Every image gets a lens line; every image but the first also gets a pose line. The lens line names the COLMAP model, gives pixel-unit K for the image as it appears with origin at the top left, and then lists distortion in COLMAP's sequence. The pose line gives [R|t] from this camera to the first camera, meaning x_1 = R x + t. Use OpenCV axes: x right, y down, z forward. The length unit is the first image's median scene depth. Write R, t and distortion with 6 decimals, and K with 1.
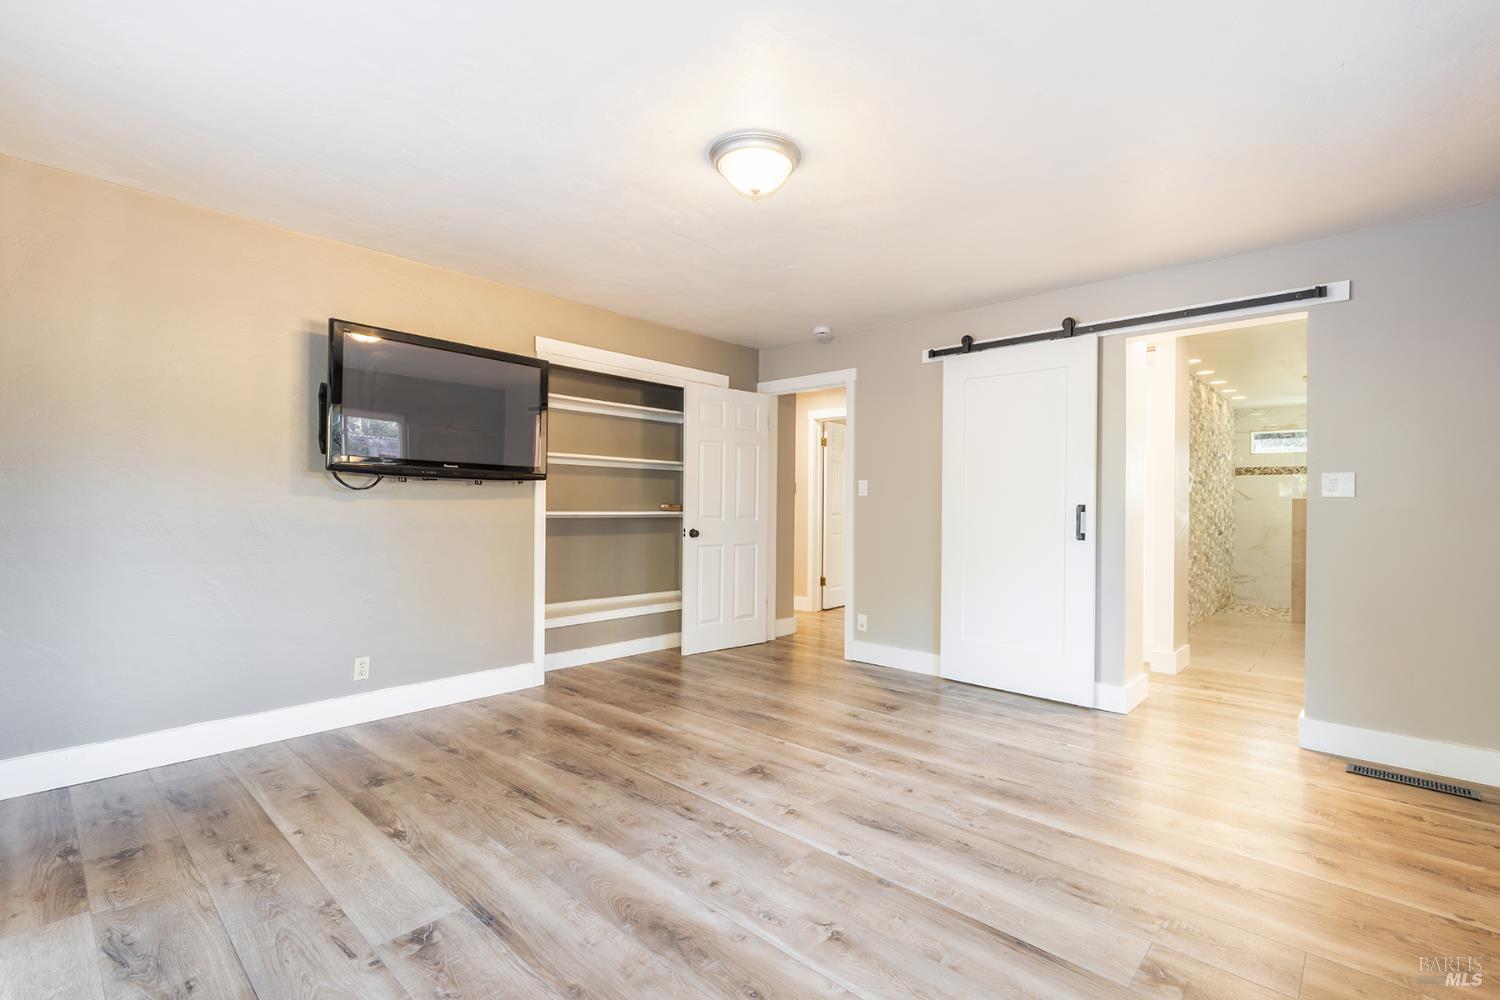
lens RADIAL K [[675.9, 0, 755.1], [0, 675.9, 503.6], [0, 0, 1]] dist [0.007619, -0.001388]
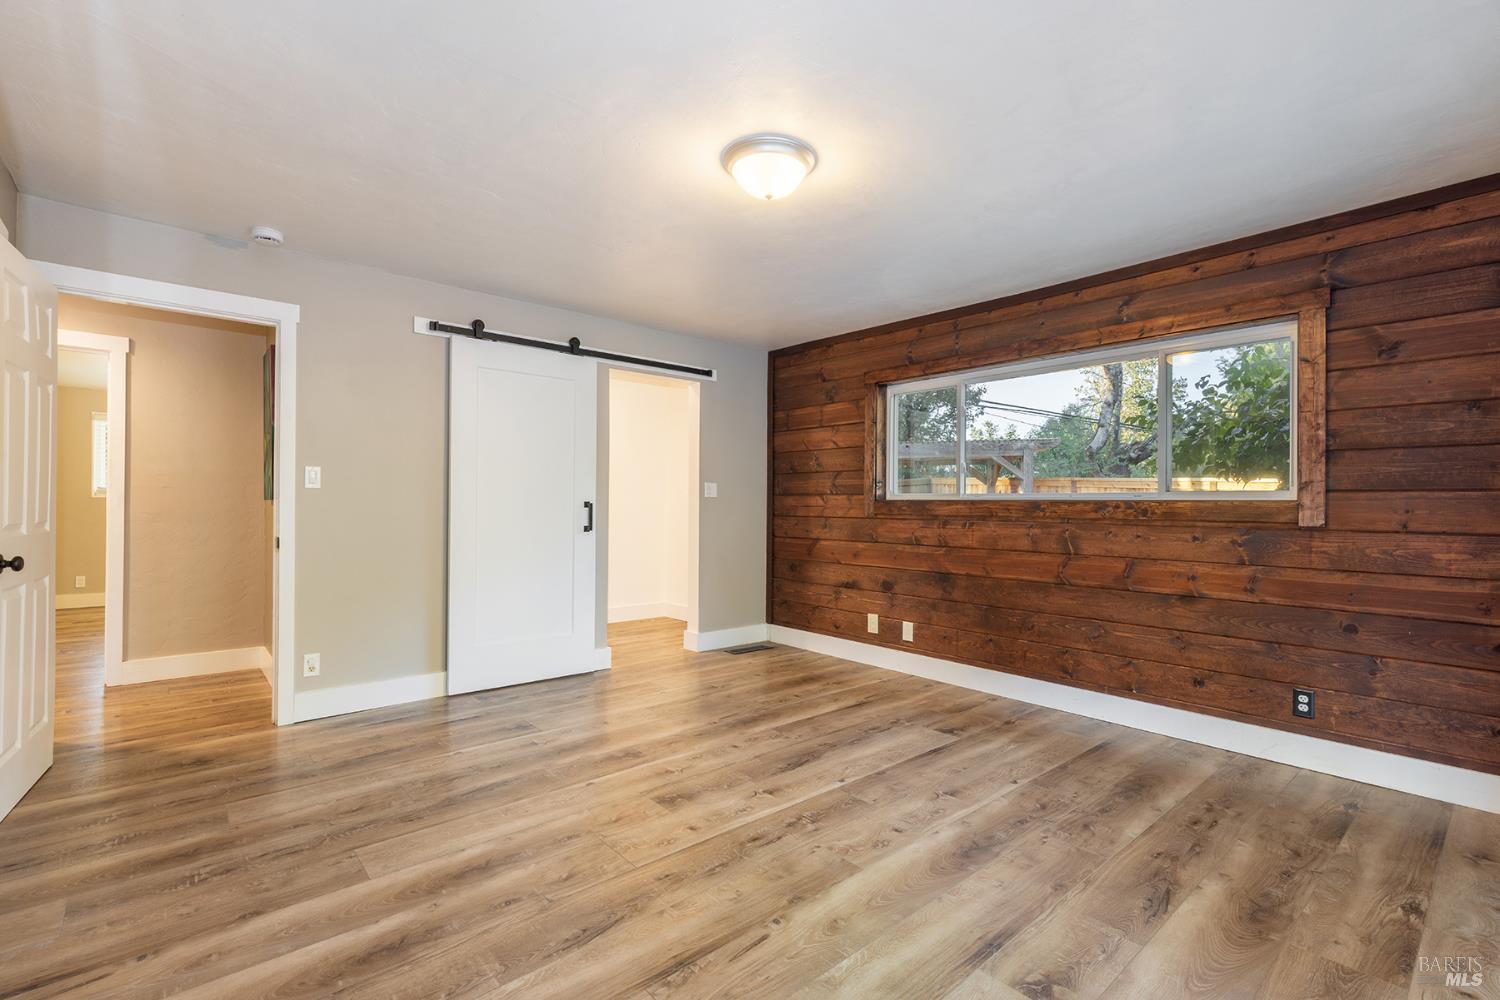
lens RADIAL K [[675.9, 0, 755.1], [0, 675.9, 503.6], [0, 0, 1]] dist [0.007619, -0.001388]
pose [[0.101584, -0.006142, 0.994808, -0.689538], [-0.009460, 0.999930, 0.007140, -0.006357], [-0.994782, -0.010136, 0.101518, 0.624077]]
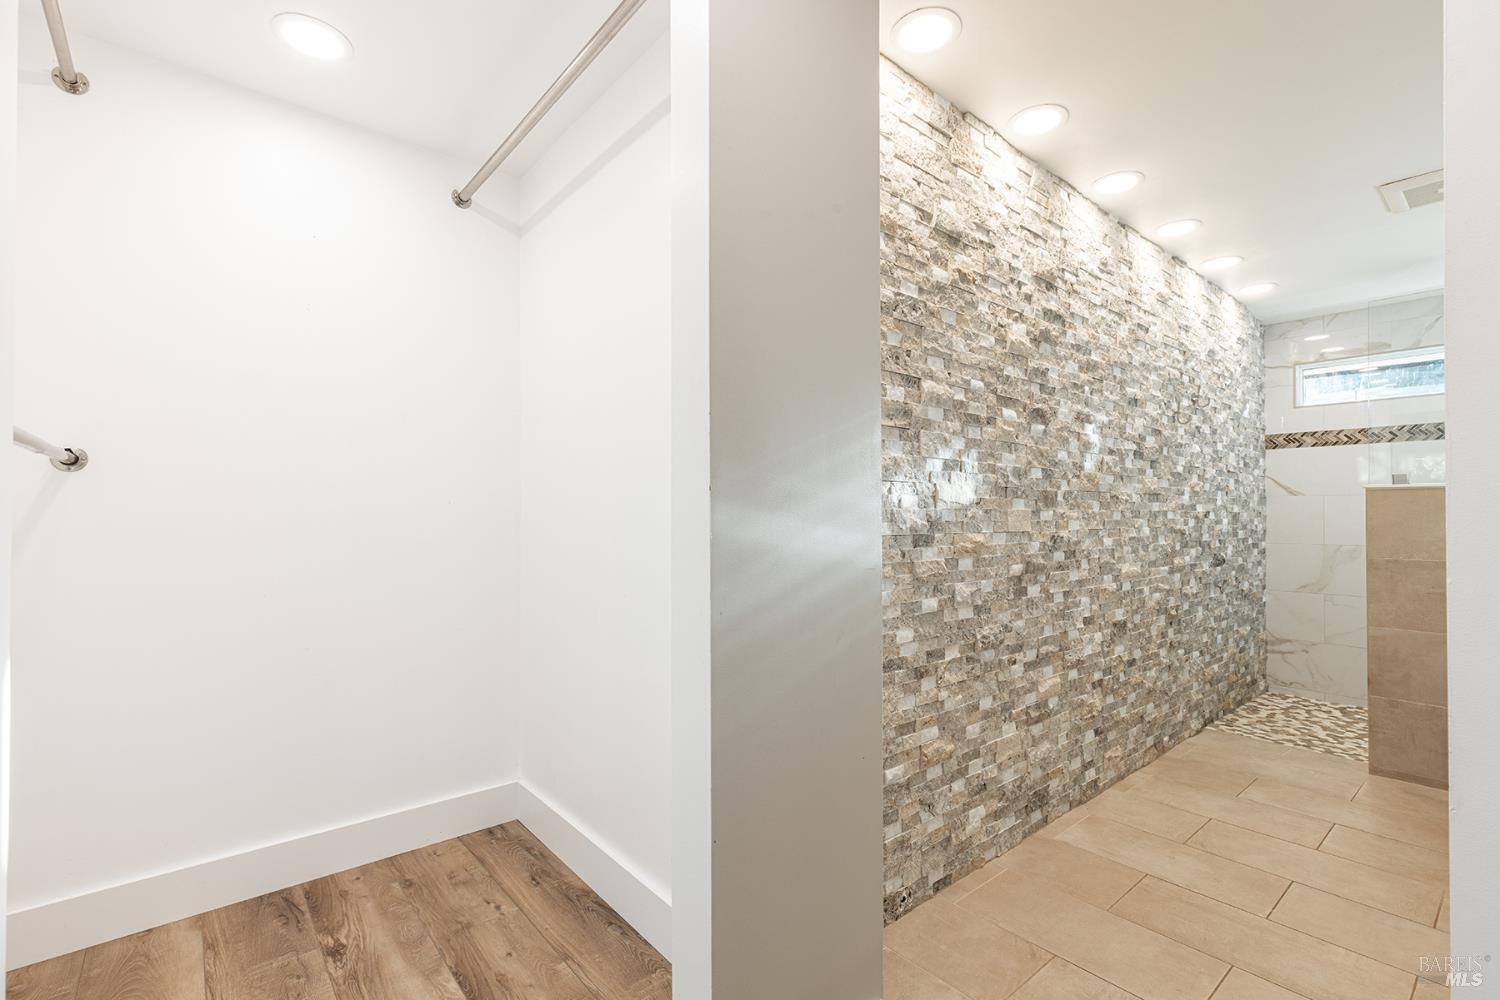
lens RADIAL K [[675.9, 0, 755.1], [0, 675.9, 503.6], [0, 0, 1]] dist [0.007619, -0.001388]
pose [[0.991557, -0.014917, -0.128813, 0.447462], [0.014079, 0.999873, -0.007413, -0.001020], [0.128907, 0.005537, 0.991641, 0.498488]]
